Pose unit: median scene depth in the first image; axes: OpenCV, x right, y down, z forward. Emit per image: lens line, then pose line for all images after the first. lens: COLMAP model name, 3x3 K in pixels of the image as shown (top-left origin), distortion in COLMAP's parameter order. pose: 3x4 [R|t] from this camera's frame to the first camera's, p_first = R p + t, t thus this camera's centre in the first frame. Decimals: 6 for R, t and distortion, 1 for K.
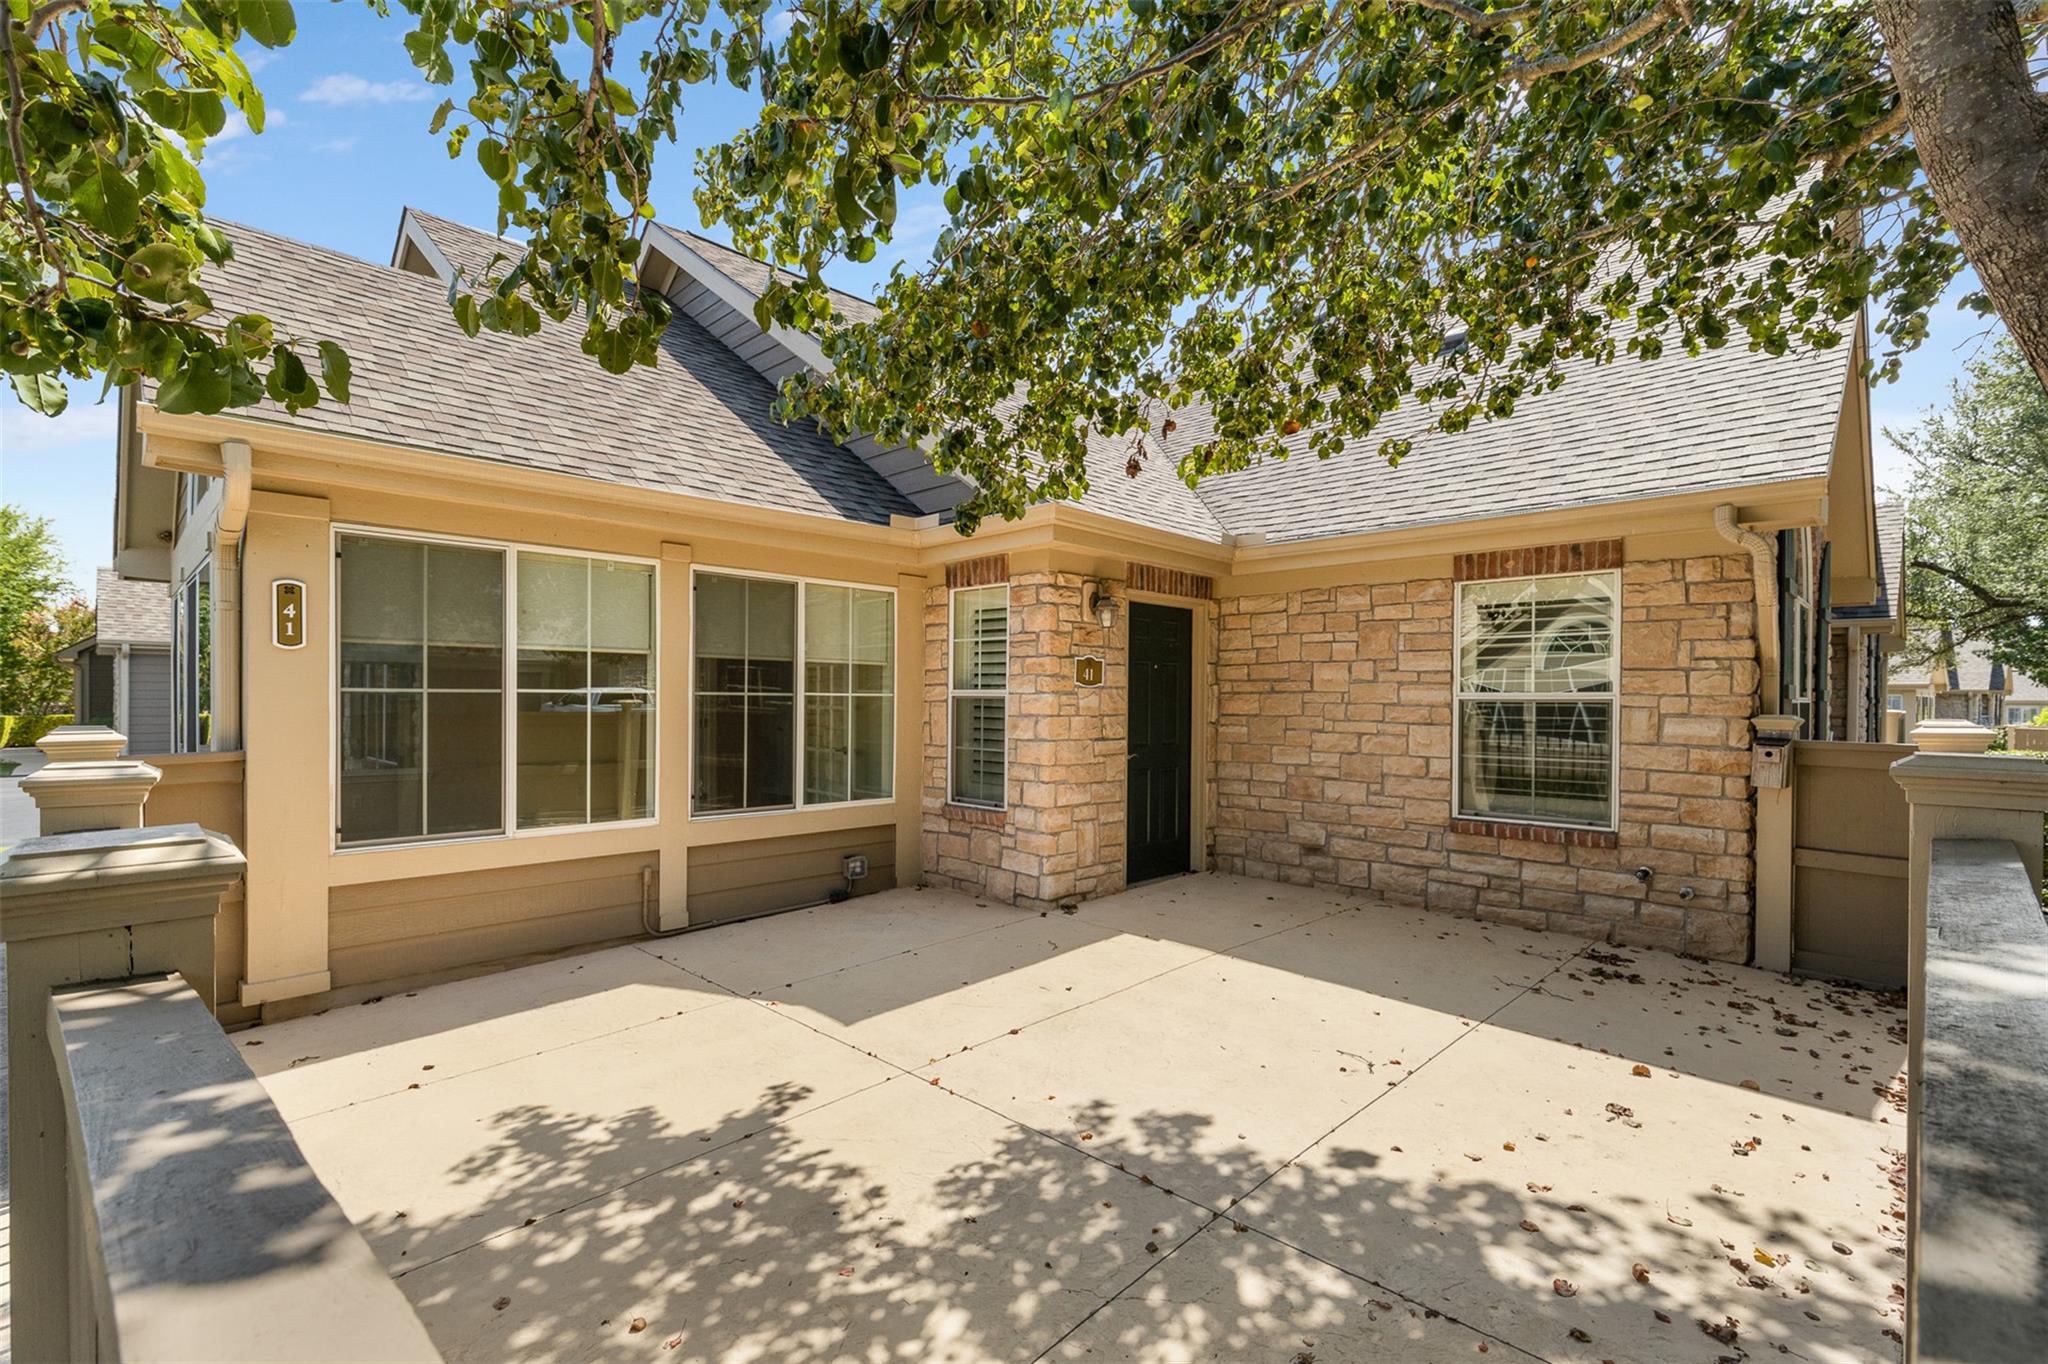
lens RADIAL K [[890.6, 0, 1028.8], [0, 890.6, 734.8], [0, 0, 1]] dist [0.002845, -0.000021]
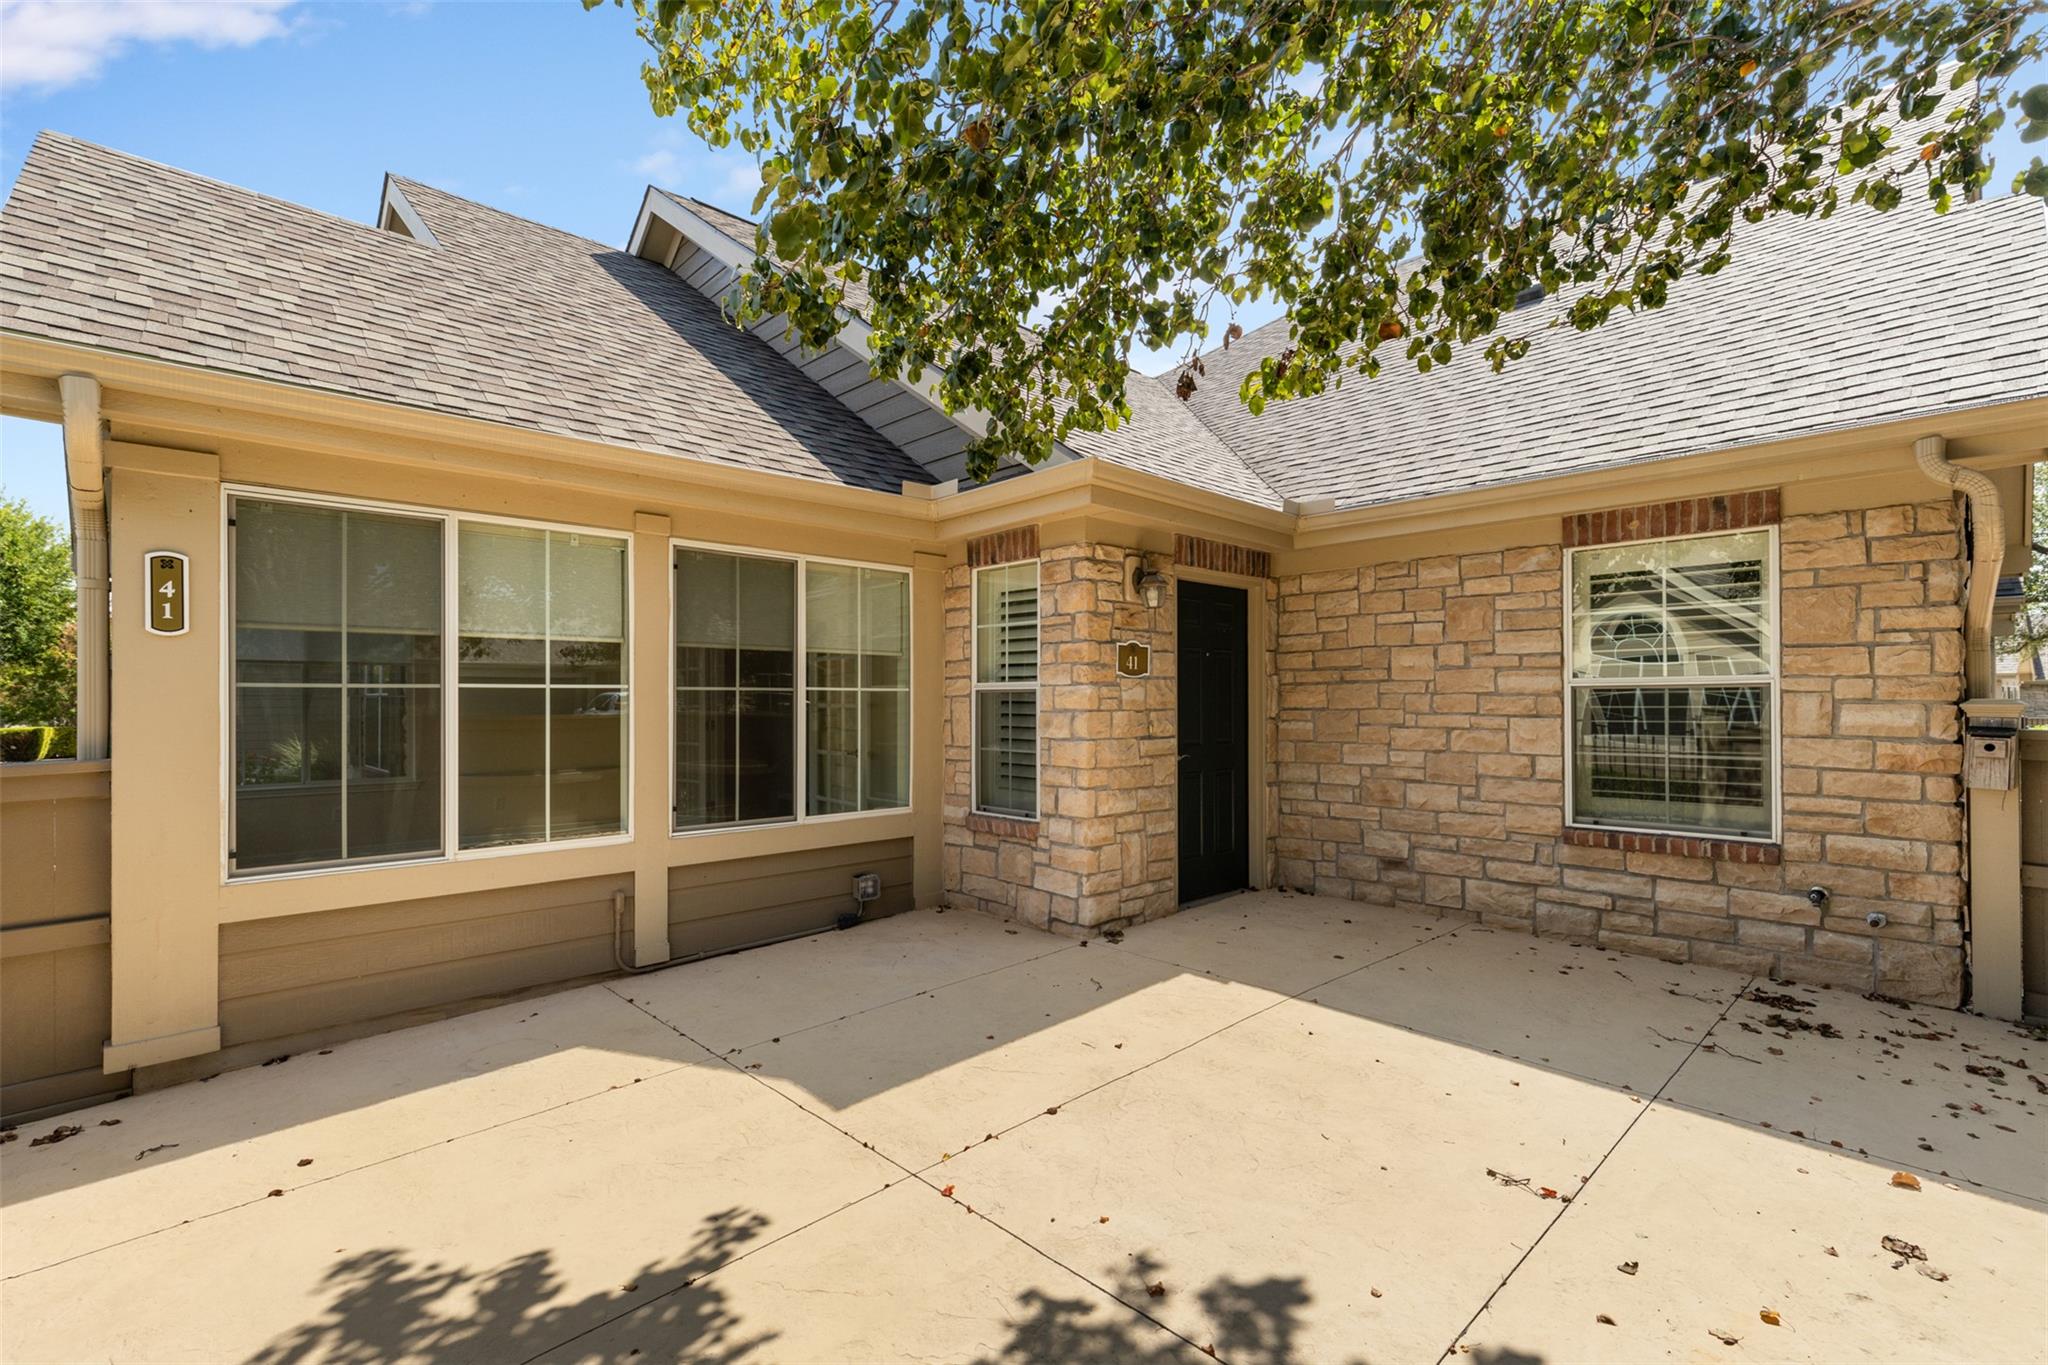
lens RADIAL K [[911.9, 0, 1024.0], [0, 911.9, 695.7], [0, 0, 1]] dist [0.006283, -0.000821]
pose [[0.999114, -0.011512, -0.040479, -0.002968], [0.009694, 0.998948, -0.044815, 0.003397], [0.040952, 0.044383, 0.998175, 0.128746]]
